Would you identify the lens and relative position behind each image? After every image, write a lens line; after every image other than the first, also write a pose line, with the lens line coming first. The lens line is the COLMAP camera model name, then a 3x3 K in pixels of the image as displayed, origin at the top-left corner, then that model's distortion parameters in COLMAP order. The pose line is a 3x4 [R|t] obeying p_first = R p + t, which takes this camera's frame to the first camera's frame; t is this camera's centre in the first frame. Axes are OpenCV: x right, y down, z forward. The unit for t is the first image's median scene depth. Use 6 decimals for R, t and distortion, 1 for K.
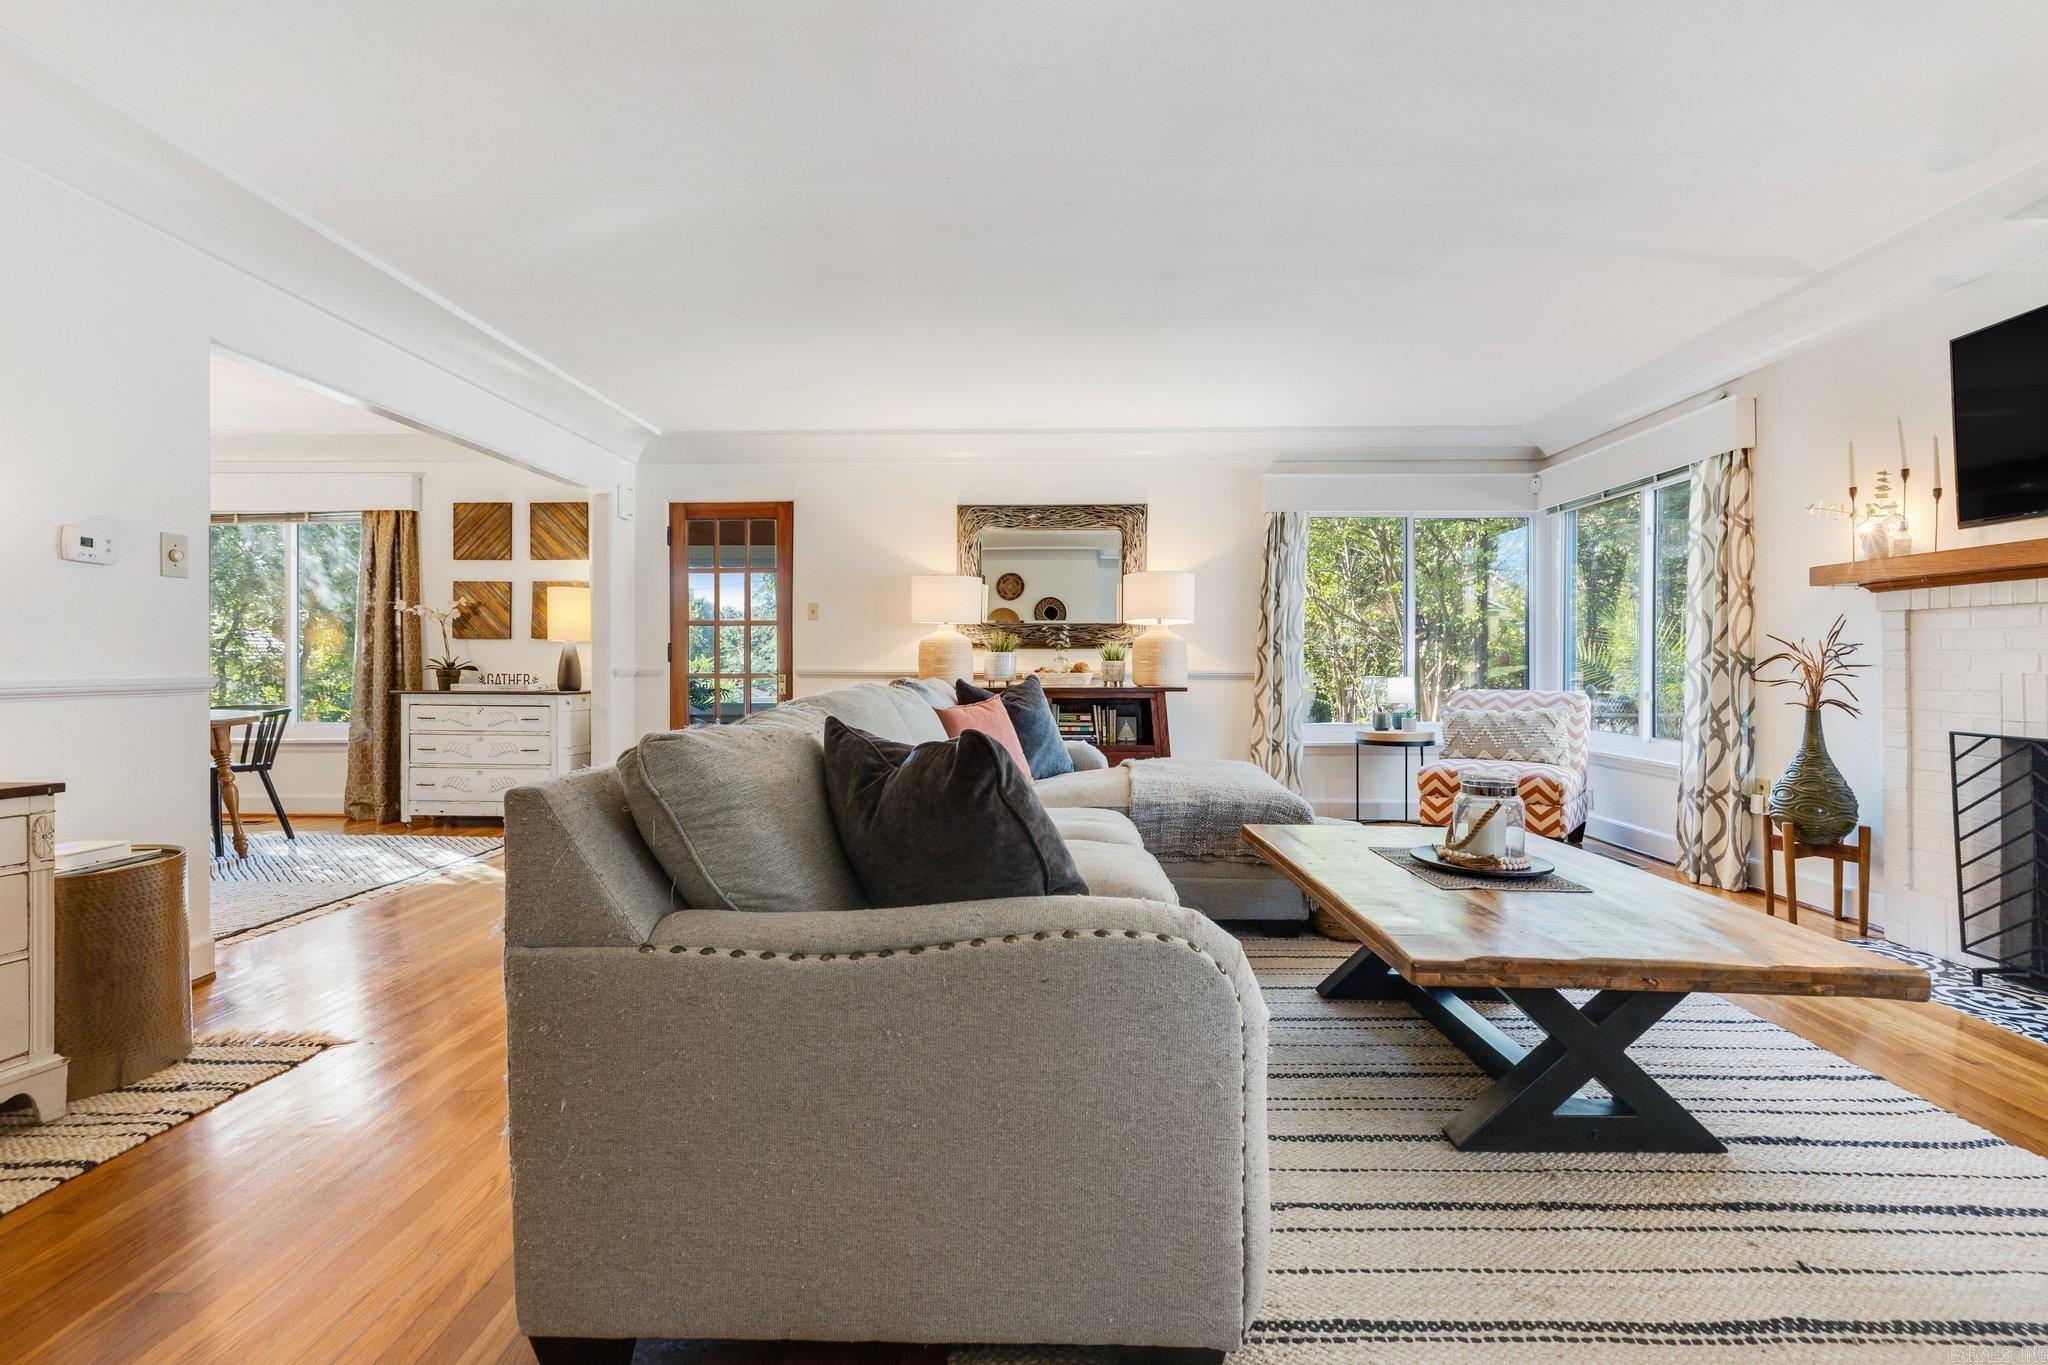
lens RADIAL K [[936.8, 0, 1025.8], [0, 936.8, 670.5], [0, 0, 1]] dist [0.007442, -0.001124]
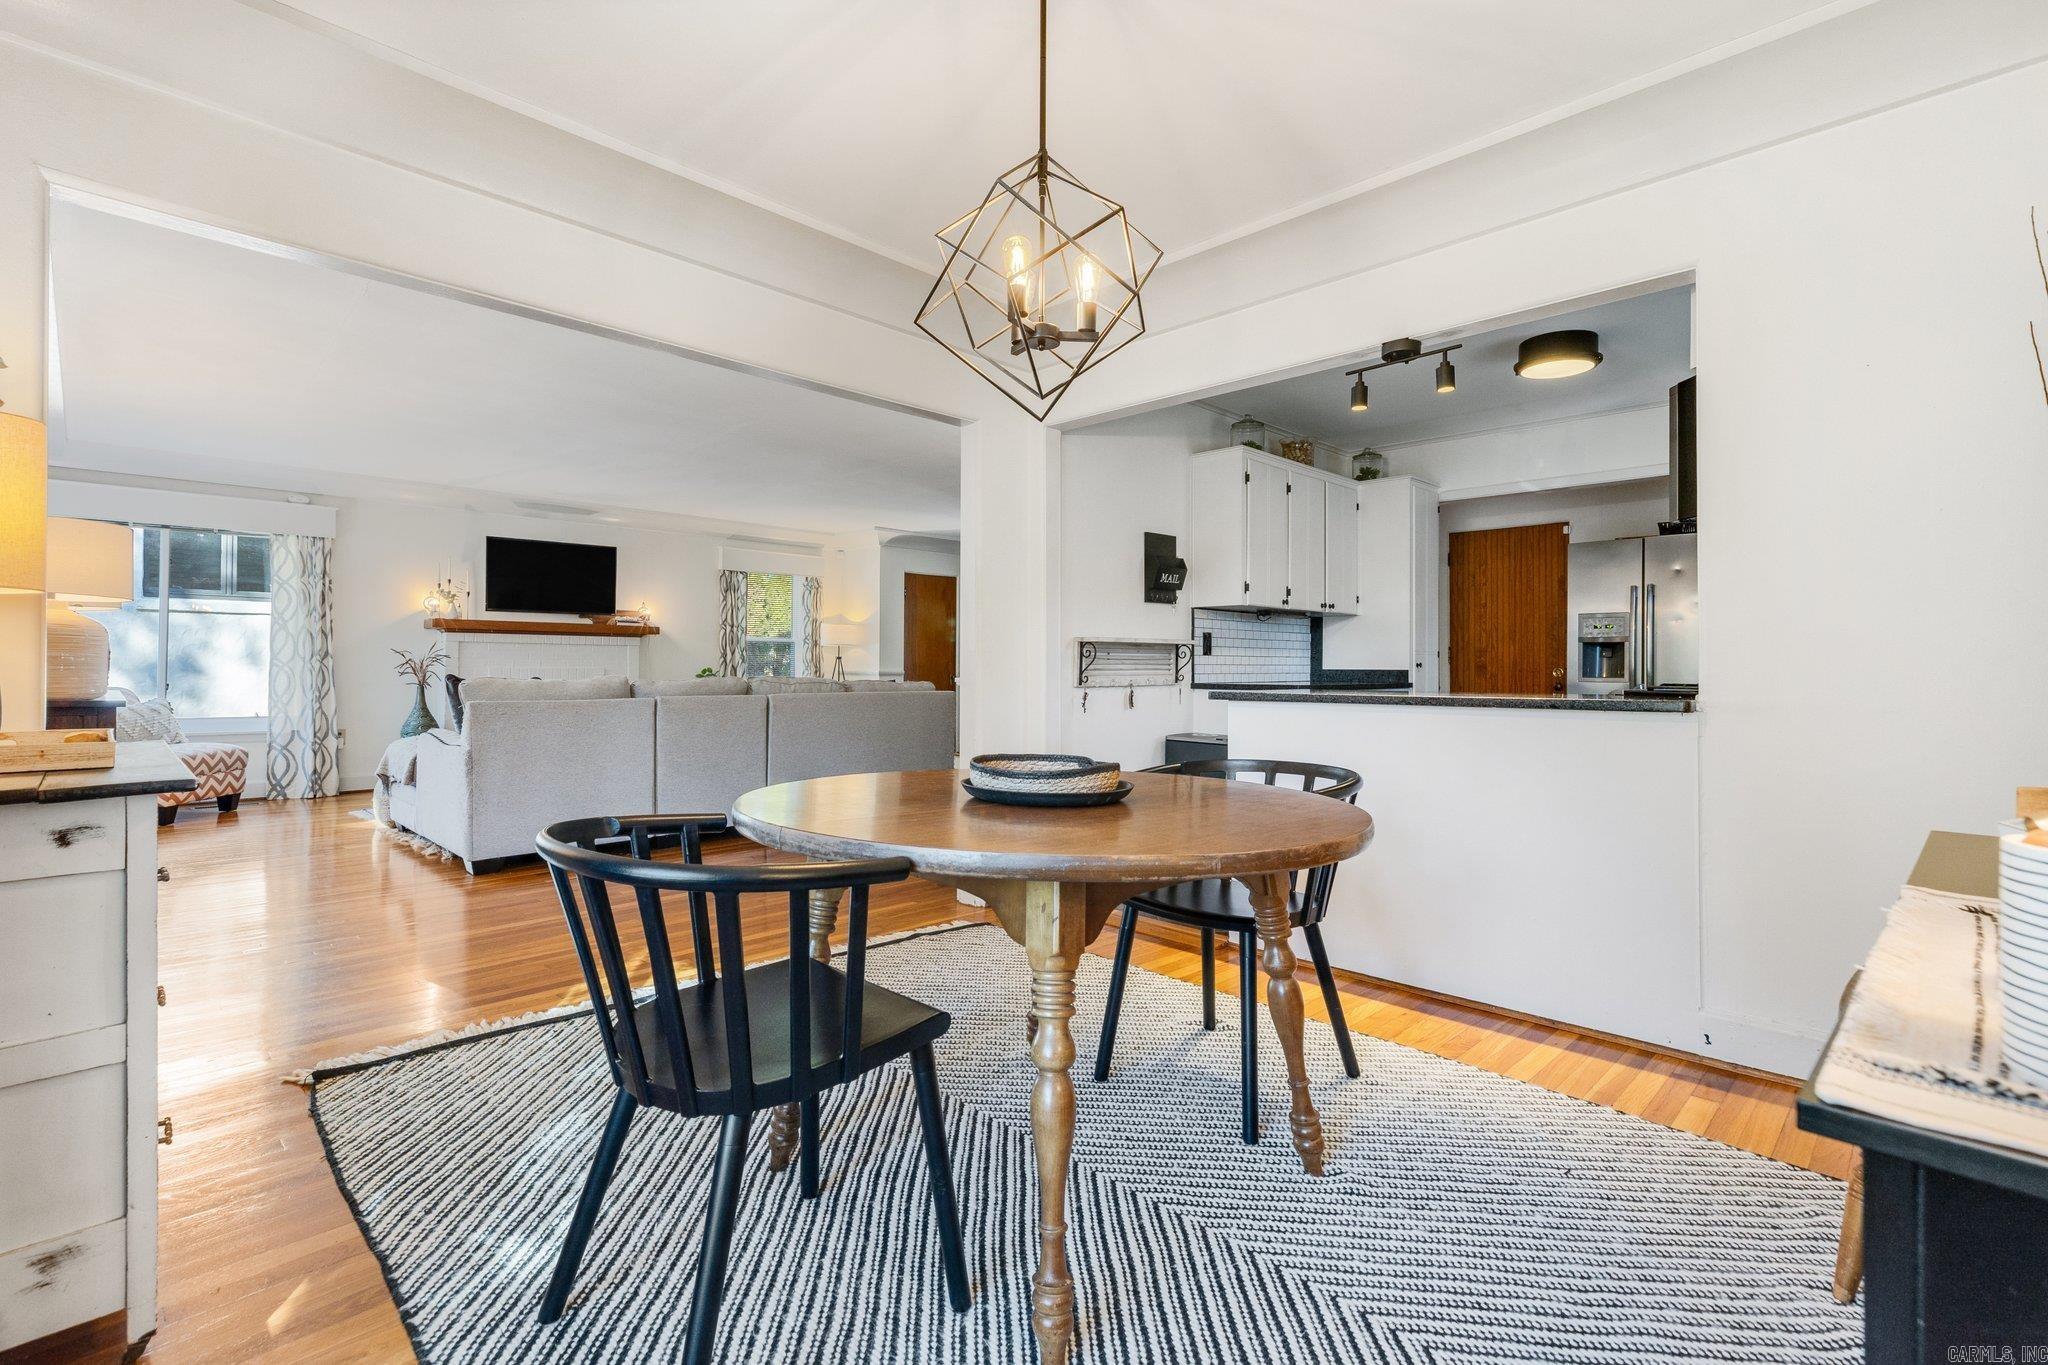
lens RADIAL K [[936.8, 0, 1016.4], [0, 936.8, 661.7], [0, 0, 1]] dist [0.007442, -0.001124]
pose [[-0.735024, -0.002287, 0.678037, -1.047509], [-0.001814, 0.999997, 0.001407, -0.012568], [-0.678039, -0.000196, -0.735026, 1.128753]]
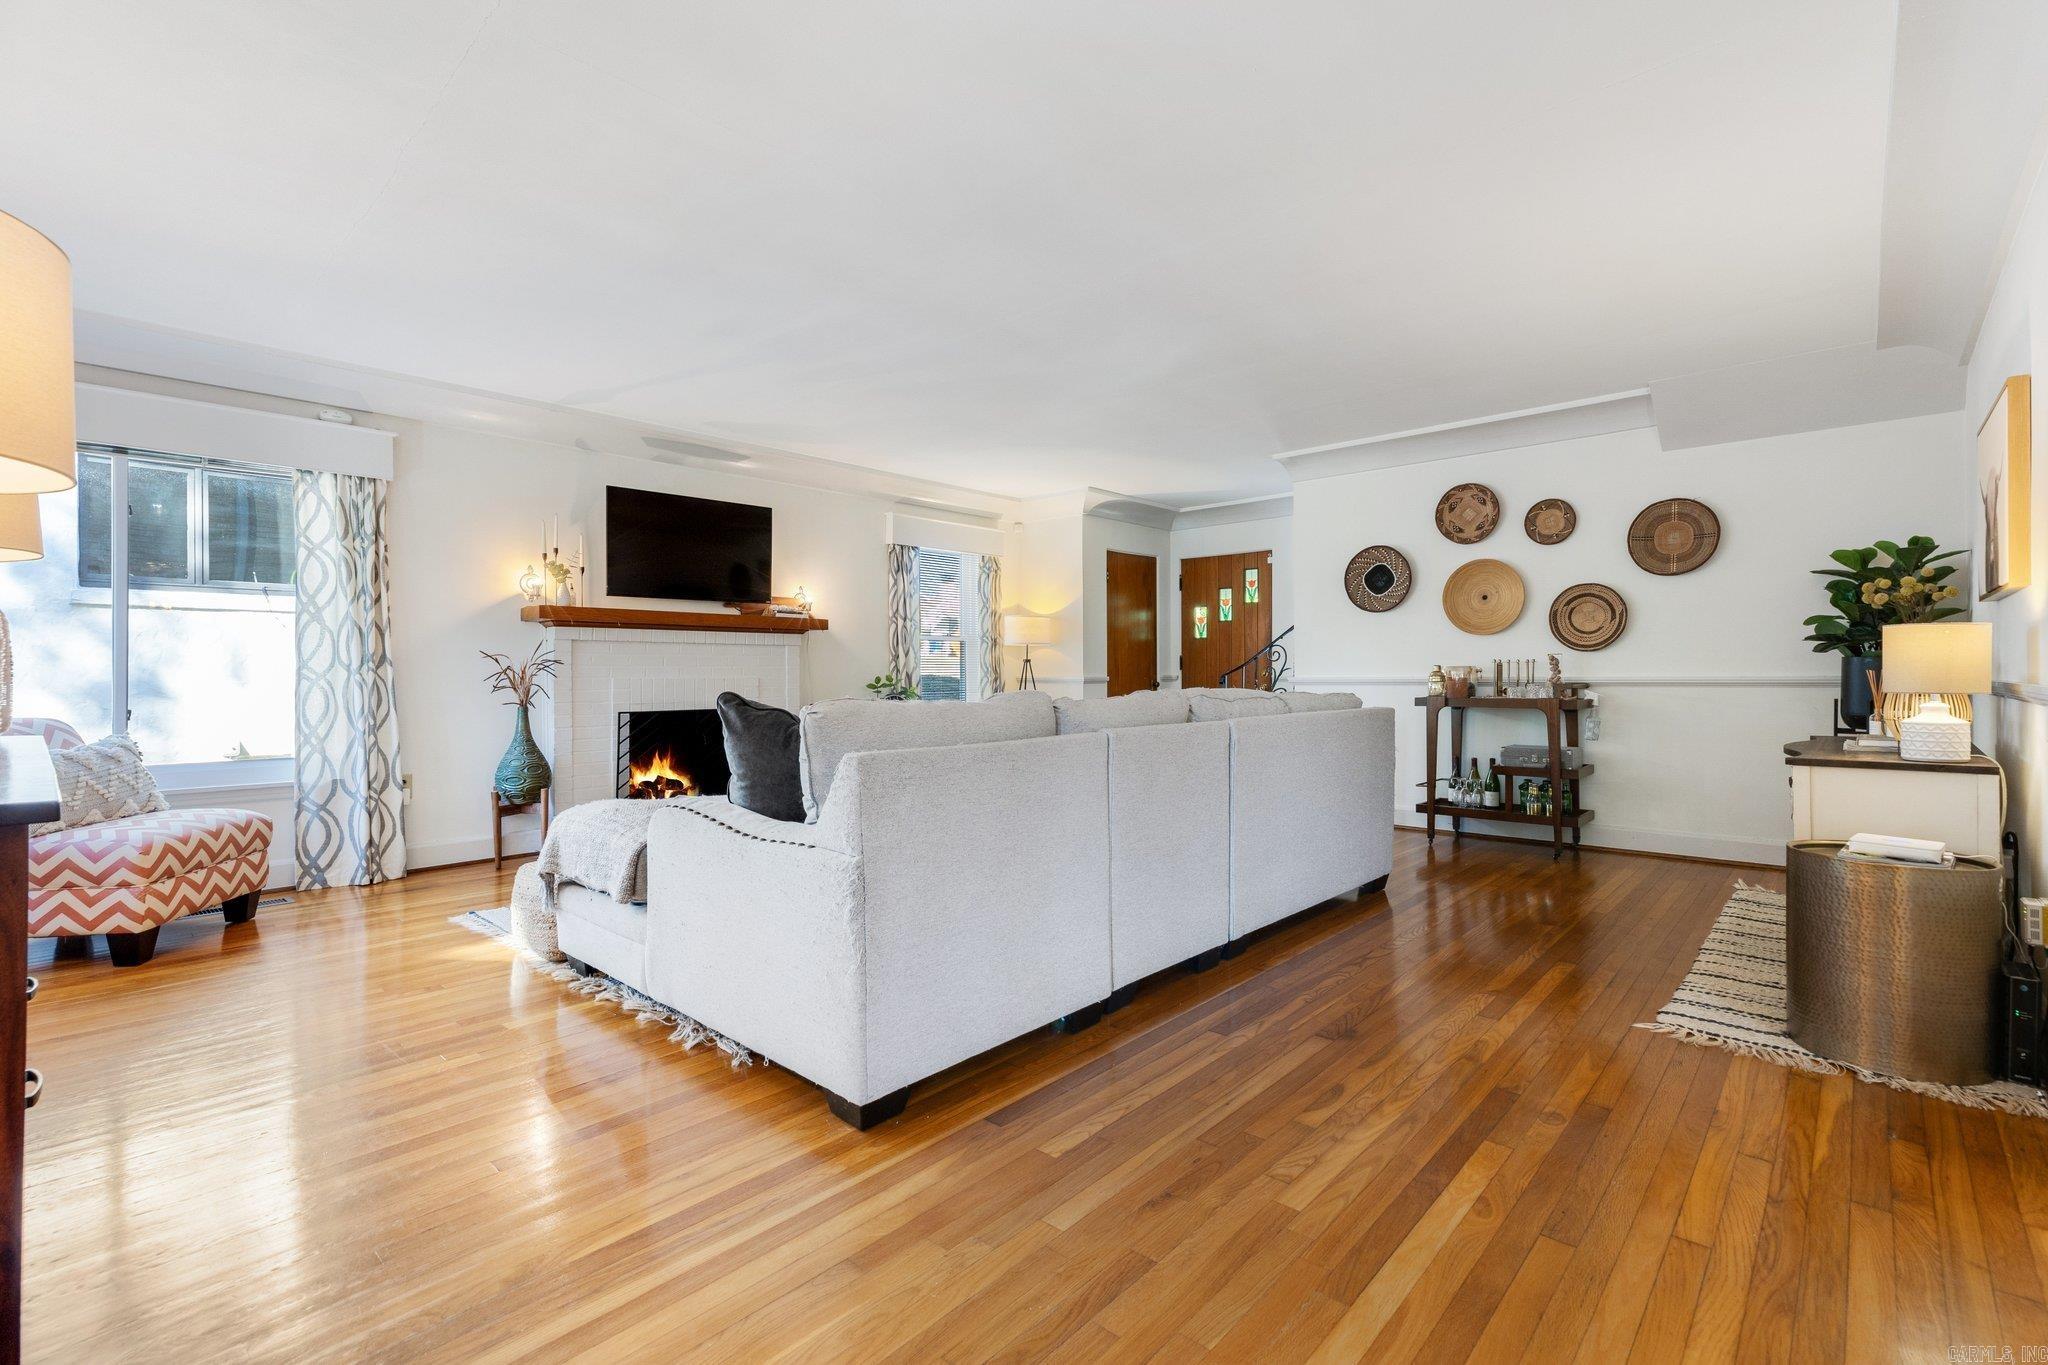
lens RADIAL K [[936.8, 0, 1034.1], [0, 936.8, 677.1], [0, 0, 1]] dist [0.007442, -0.001124]
pose [[-0.763611, -0.001289, 0.645676, -0.425034], [0.008256, 0.999897, 0.011760, -0.008762], [-0.645624, 0.014311, -0.763521, 1.083787]]
